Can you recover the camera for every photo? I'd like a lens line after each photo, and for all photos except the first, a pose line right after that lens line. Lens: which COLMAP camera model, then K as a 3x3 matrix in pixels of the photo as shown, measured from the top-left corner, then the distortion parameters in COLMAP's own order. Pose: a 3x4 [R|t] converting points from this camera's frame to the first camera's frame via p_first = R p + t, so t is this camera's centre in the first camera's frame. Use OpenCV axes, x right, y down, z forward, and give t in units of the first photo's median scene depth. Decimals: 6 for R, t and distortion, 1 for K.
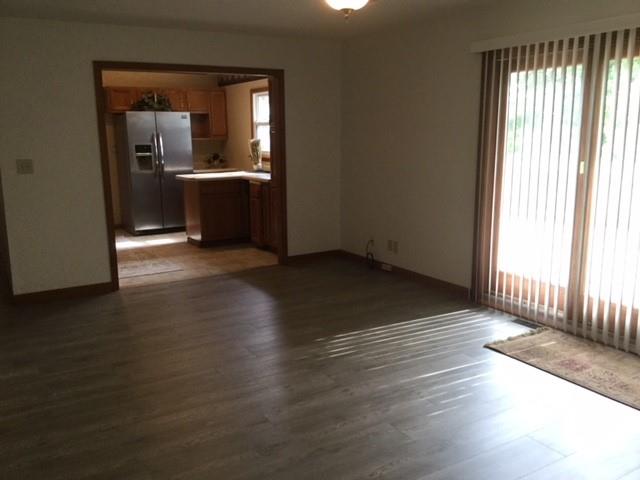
lens RADIAL K [[573.9, 0, 315.1], [0, 573.9, 237.4], [0, 0, 1]] dist [0.099694, -0.105345]
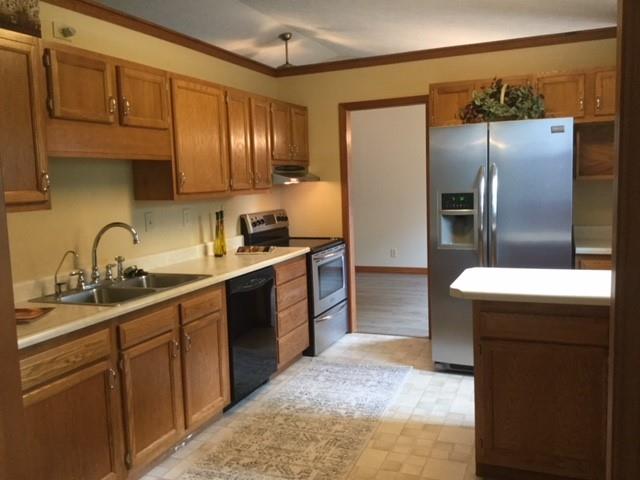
lens RADIAL K [[573.9, 0, 329.7], [0, 573.9, 232.2], [0, 0, 1]] dist [0.099694, -0.105345]
pose [[0.607623, 0.069610, -0.791169, 0.023970], [-0.117442, 0.993076, -0.002822, -0.111001], [0.785495, 0.094631, 0.611591, 0.613477]]
